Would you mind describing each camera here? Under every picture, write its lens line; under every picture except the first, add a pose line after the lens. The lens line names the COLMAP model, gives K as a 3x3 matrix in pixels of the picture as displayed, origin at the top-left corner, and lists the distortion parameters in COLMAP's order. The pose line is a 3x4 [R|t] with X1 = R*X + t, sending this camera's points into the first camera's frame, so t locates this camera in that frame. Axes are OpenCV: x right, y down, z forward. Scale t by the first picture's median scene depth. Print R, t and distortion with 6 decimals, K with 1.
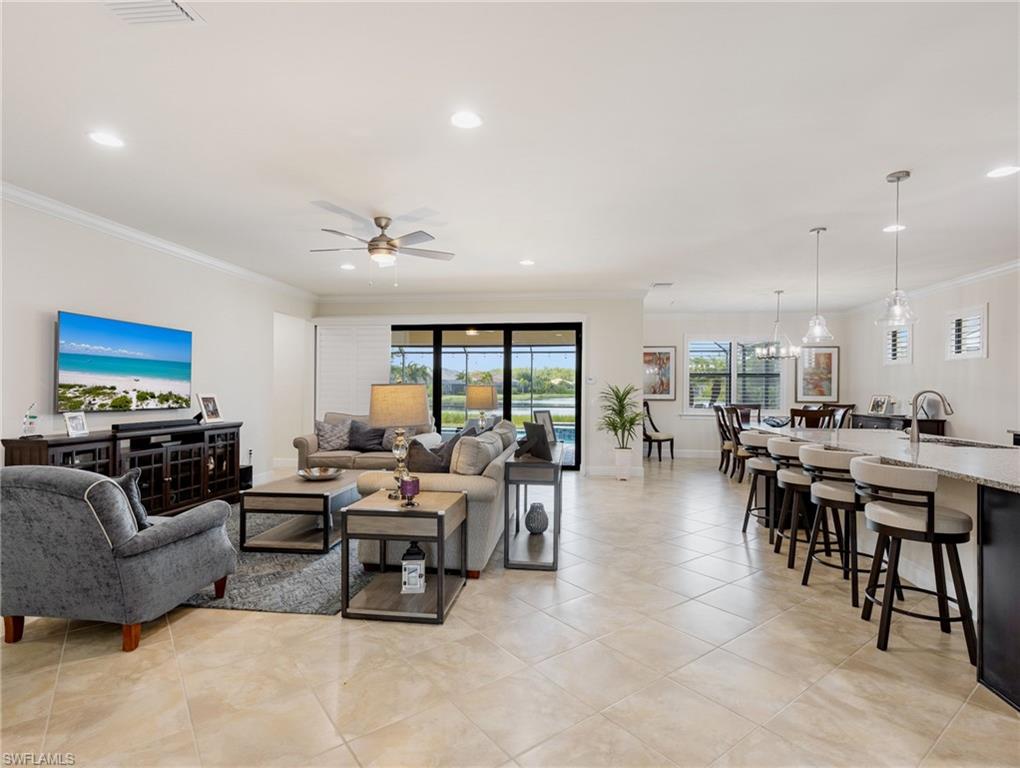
lens RADIAL K [[517.6, 0, 513.8], [0, 517.6, 390.4], [0, 0, 1]] dist [0.016117, -0.006331]
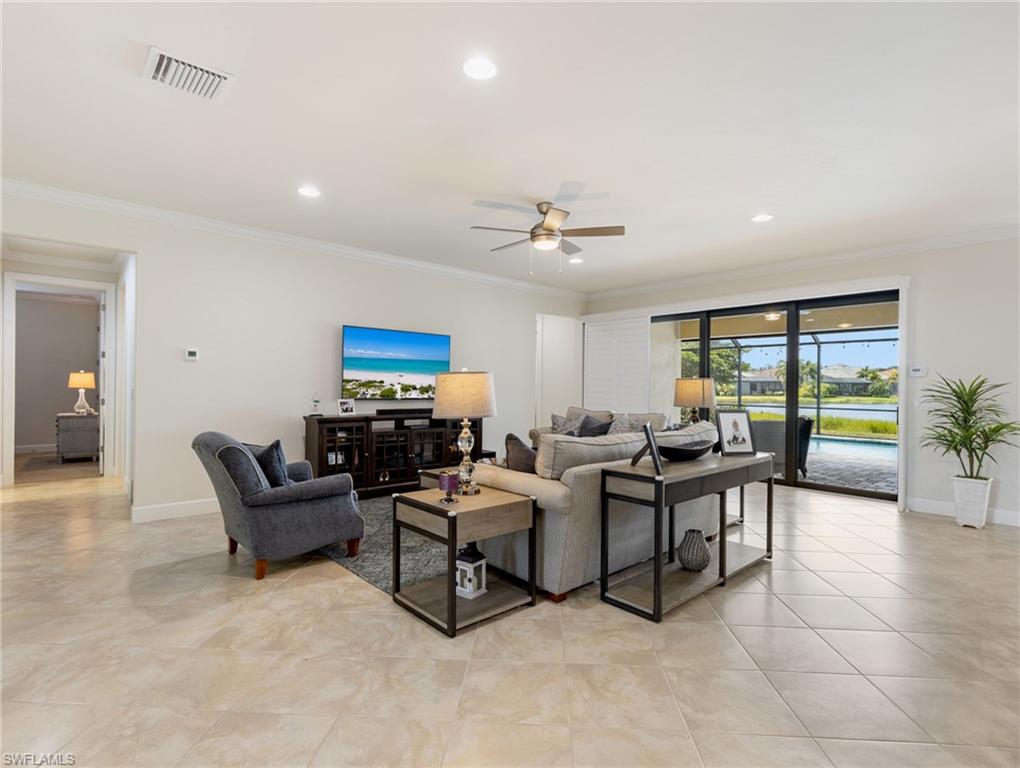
lens RADIAL K [[517.6, 0, 512.8], [0, 517.6, 385.8], [0, 0, 1]] dist [0.016117, -0.006331]
pose [[0.758699, 0.001496, -0.651440, 0.310659], [-0.006667, 0.999963, -0.005468, 0.010291], [0.651407, 0.008491, 0.758681, 0.223893]]
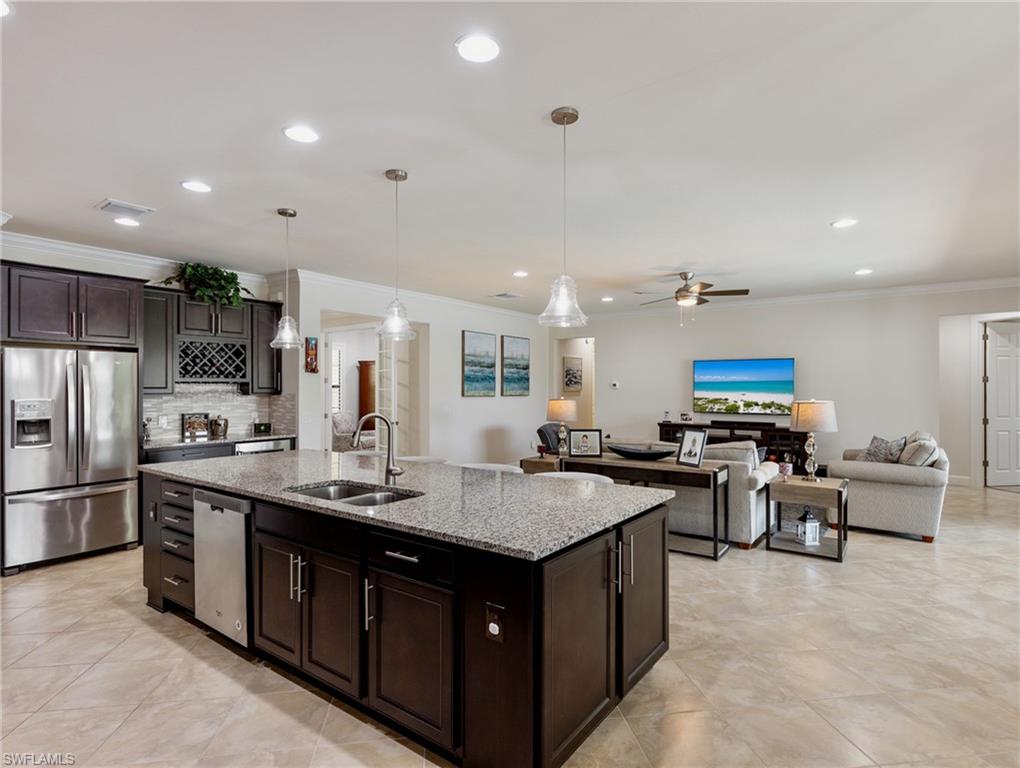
lens RADIAL K [[533.6, 0, 510.8], [0, 533.6, 387.7], [0, 0, 1]] dist [0.001289, -0.002401]
pose [[-0.490465, -0.008193, -0.871423, 1.060725], [-0.004327, 0.999966, -0.006967, -0.026503], [0.871450, 0.000354, -0.490484, 1.199434]]
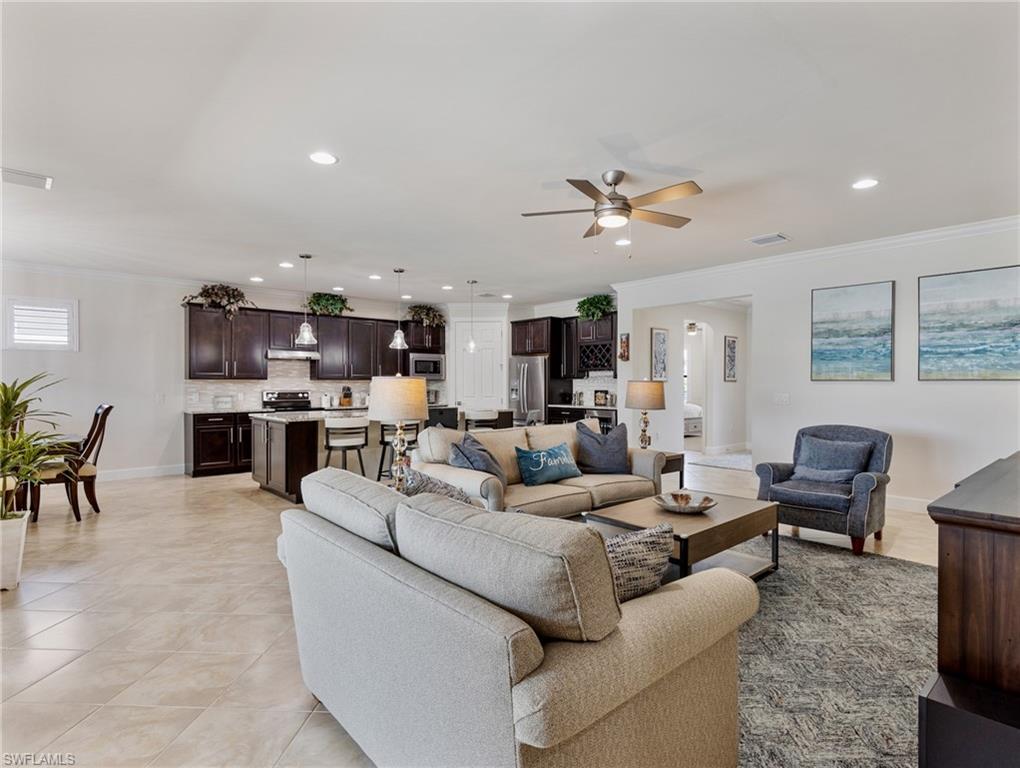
lens RADIAL K [[533.6, 0, 514.7], [0, 533.6, 382.5], [0, 0, 1]] dist [0.001289, -0.002401]
pose [[-0.758122, -0.006150, 0.652084, -0.618029], [-0.003489, 0.999979, 0.005374, -0.010005], [-0.652104, 0.001799, -0.758128, 1.616323]]
